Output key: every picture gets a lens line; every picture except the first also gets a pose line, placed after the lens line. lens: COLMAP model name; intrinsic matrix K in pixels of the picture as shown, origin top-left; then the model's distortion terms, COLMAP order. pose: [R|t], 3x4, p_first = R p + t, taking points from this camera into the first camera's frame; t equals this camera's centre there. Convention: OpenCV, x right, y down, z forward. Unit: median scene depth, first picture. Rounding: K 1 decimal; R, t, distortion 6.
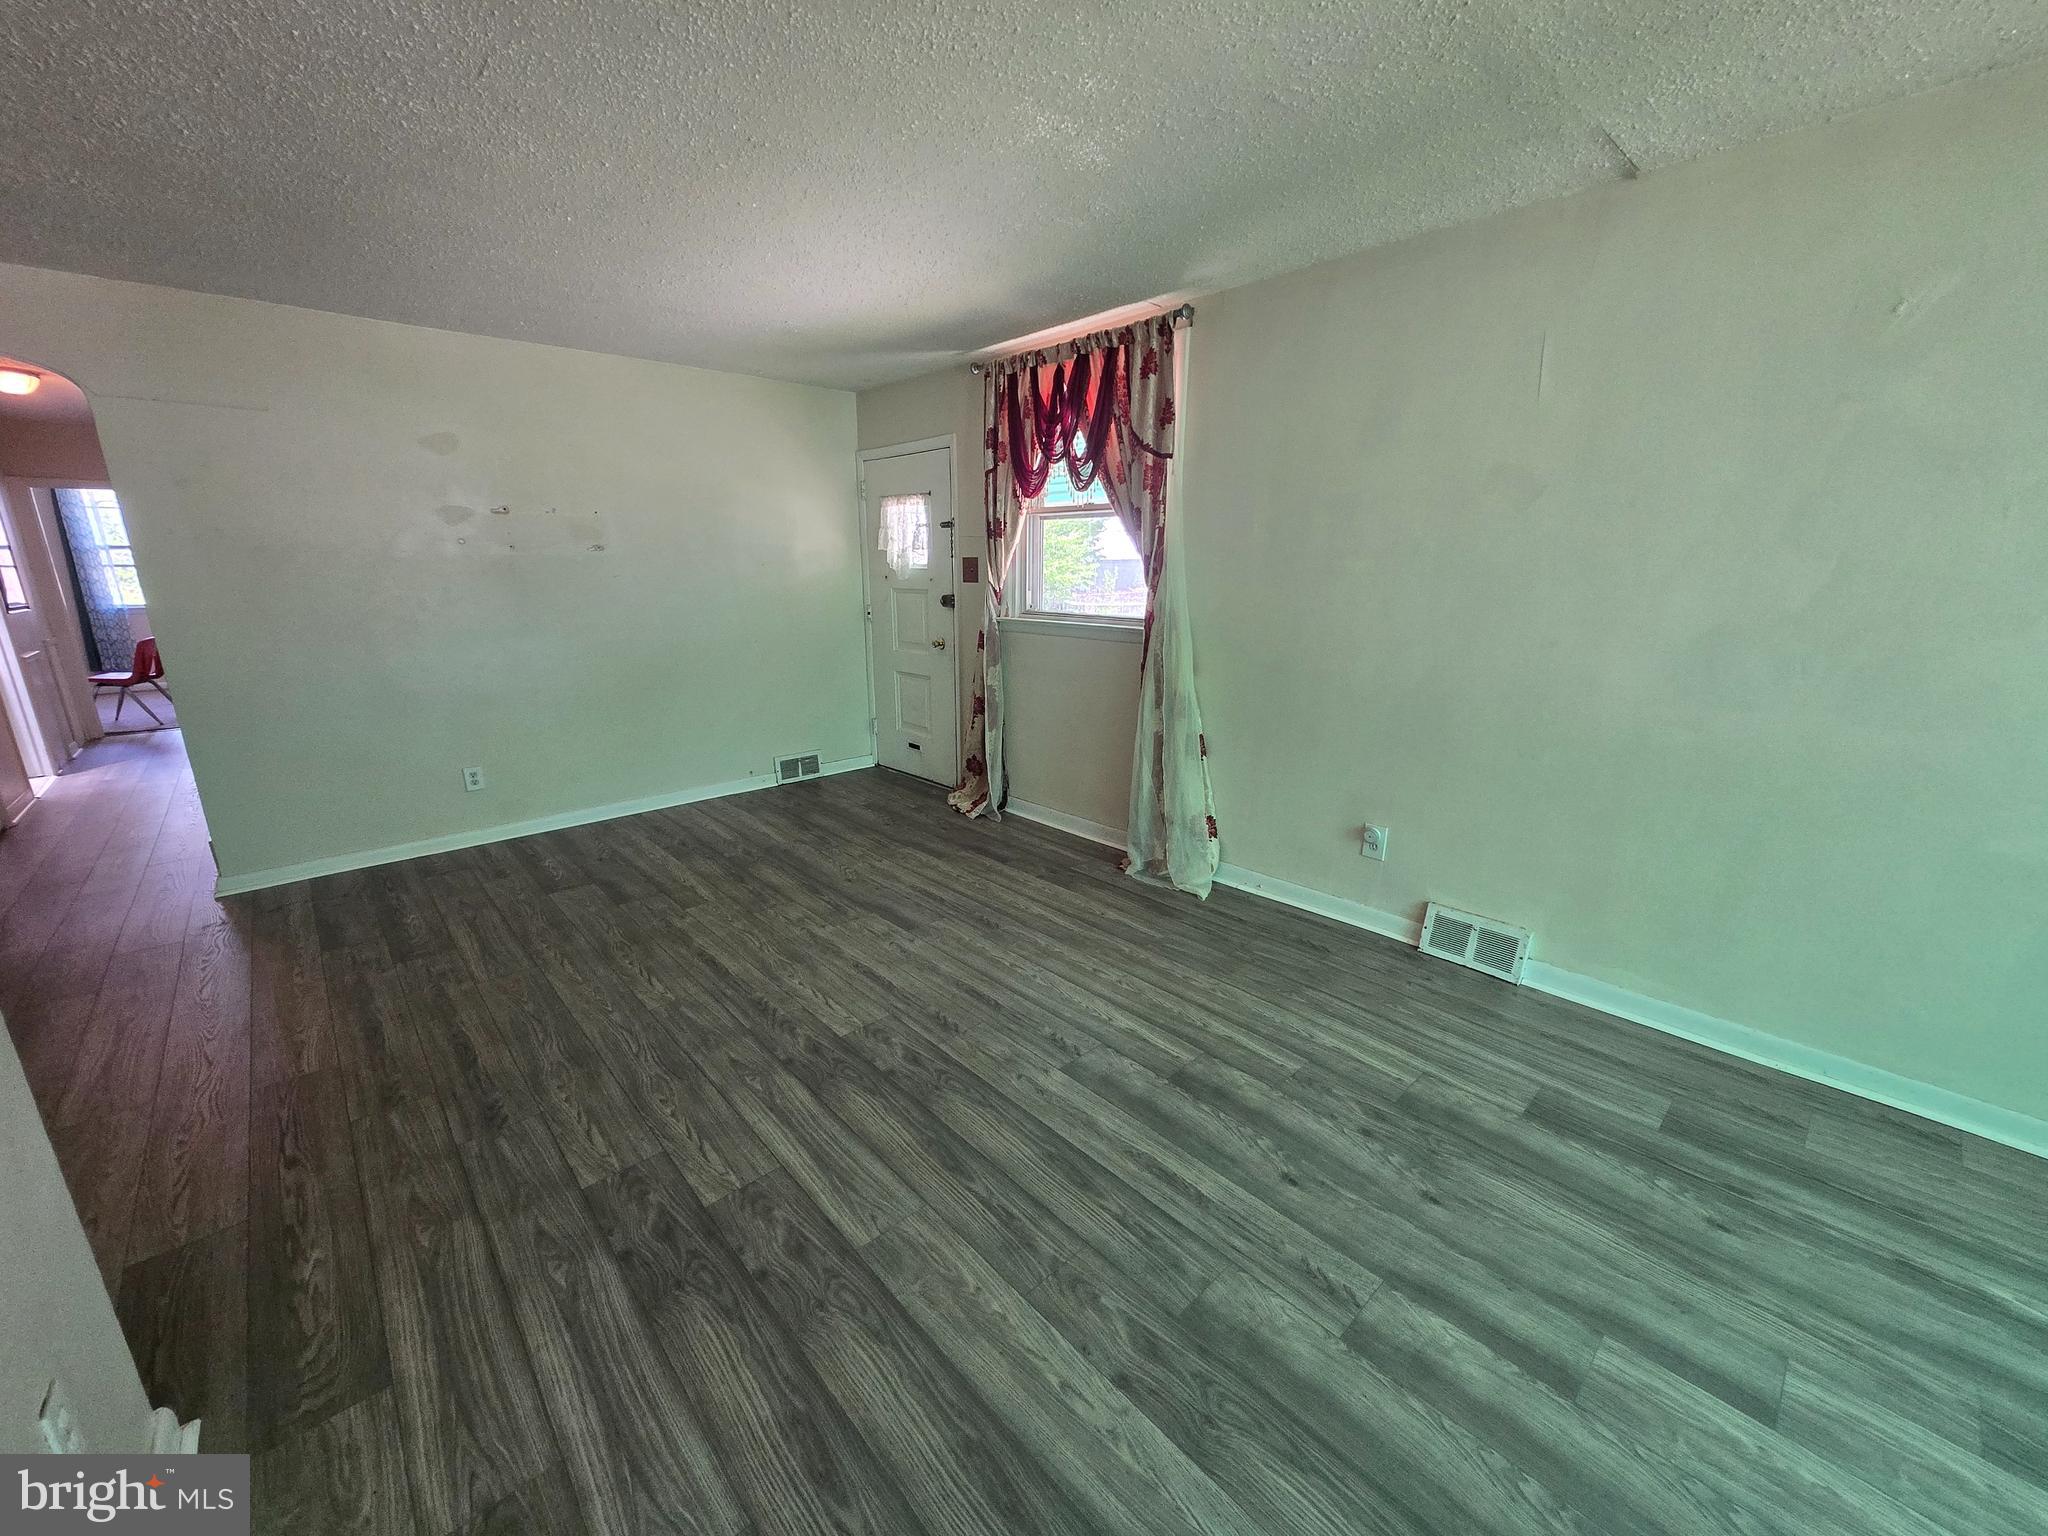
lens RADIAL K [[796.1, 0, 1028.5], [0, 796.1, 773.8], [0, 0, 1]] dist [0.004093, -0.000569]
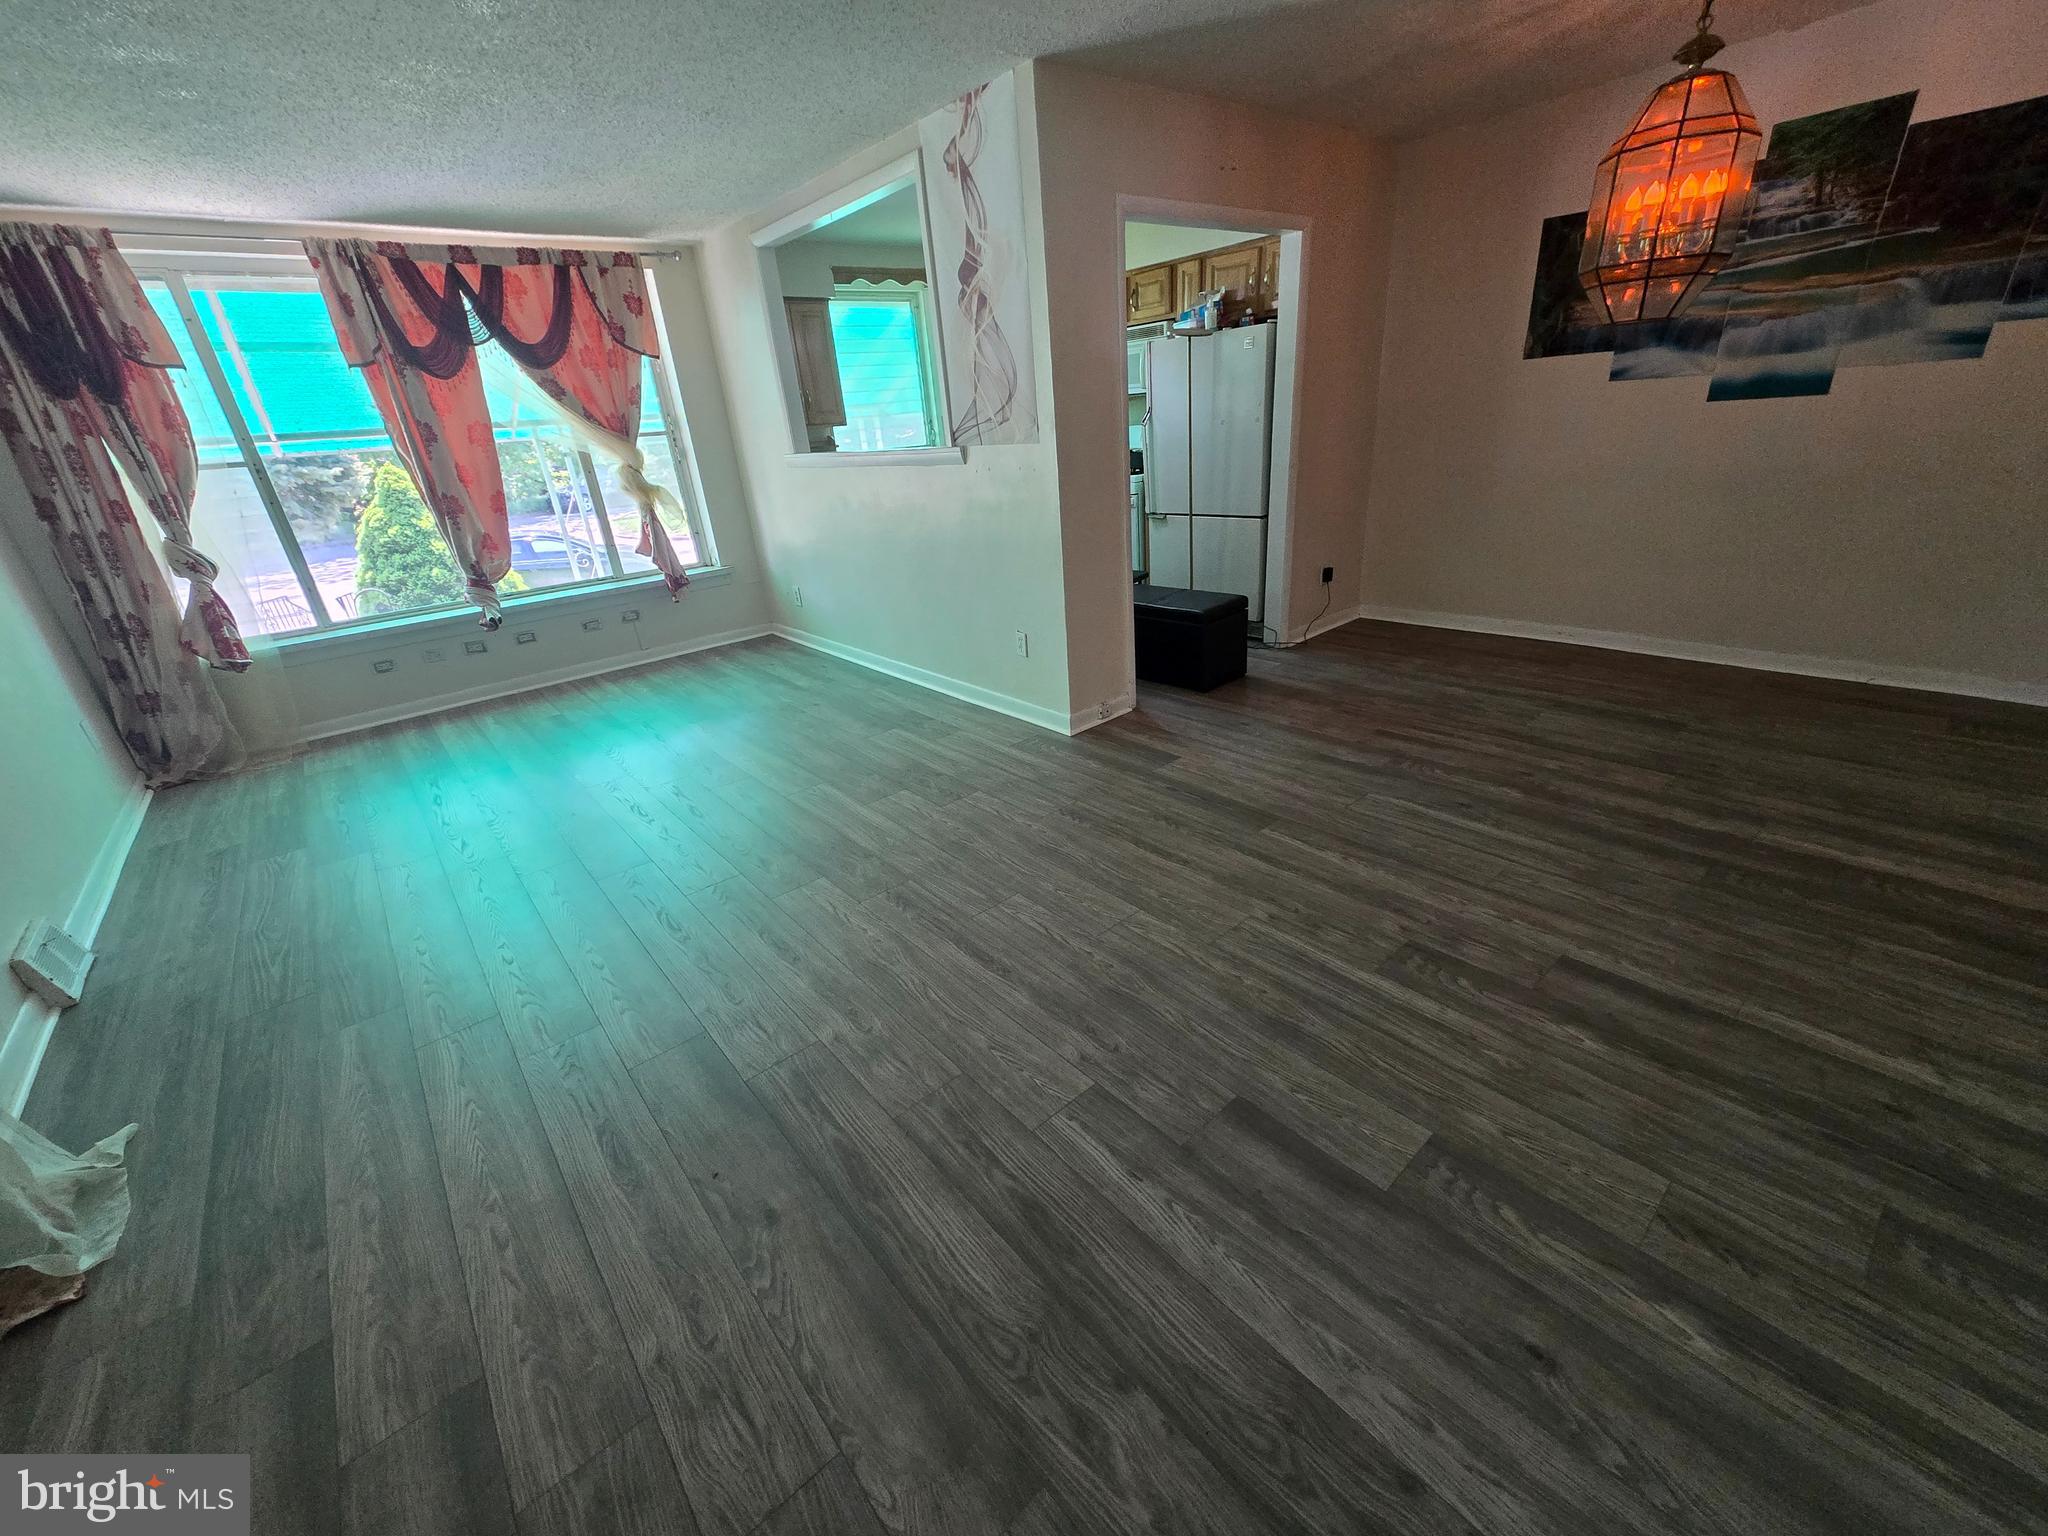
lens RADIAL K [[796.1, 0, 1026.6], [0, 796.1, 759.7], [0, 0, 1]] dist [0.004093, -0.000569]
pose [[-0.996359, 0.053897, 0.066063, -0.505318], [0.083368, 0.778183, 0.622479, -0.378360], [-0.017859, 0.625720, -0.779843, 1.487997]]
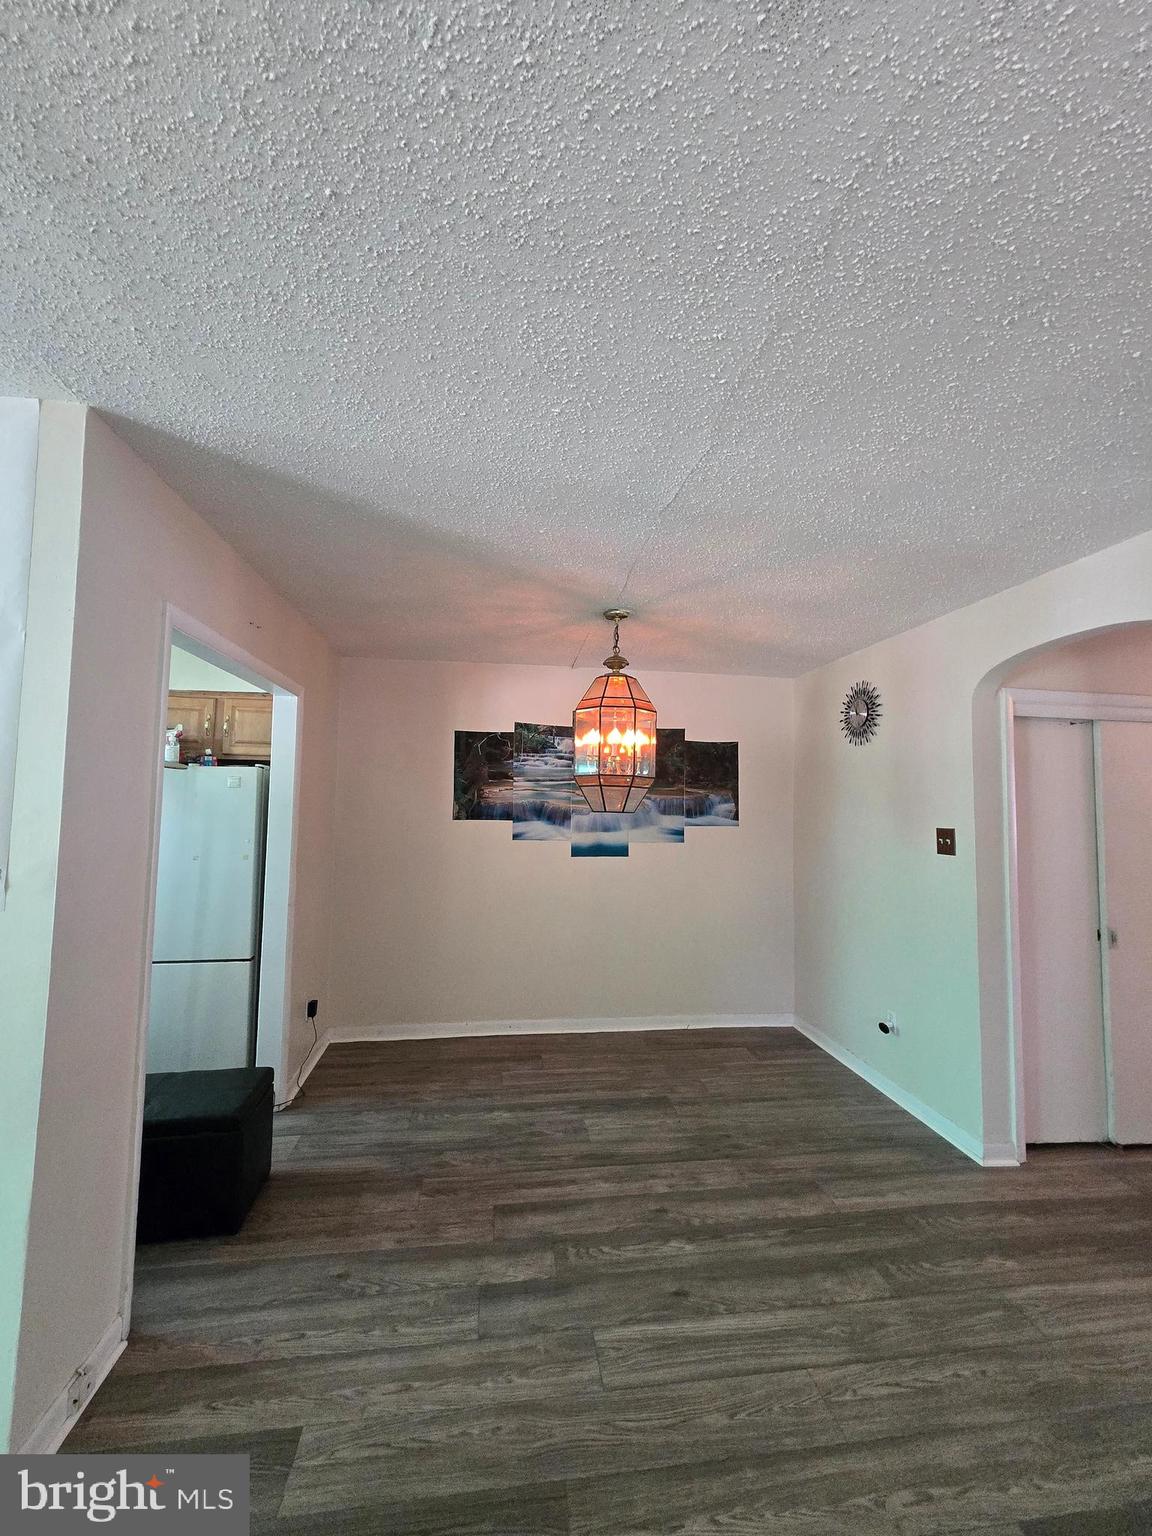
lens RADIAL K [[597.1, 0, 565.9], [0, 597.1, 777.4], [0, 0, 1]] dist [0.004093, -0.000569]
pose [[-0.579832, -0.056337, -0.812786, -0.343119], [-0.225035, 0.969872, 0.093312, -0.260307], [0.783042, 0.237011, -0.575041, 0.902675]]
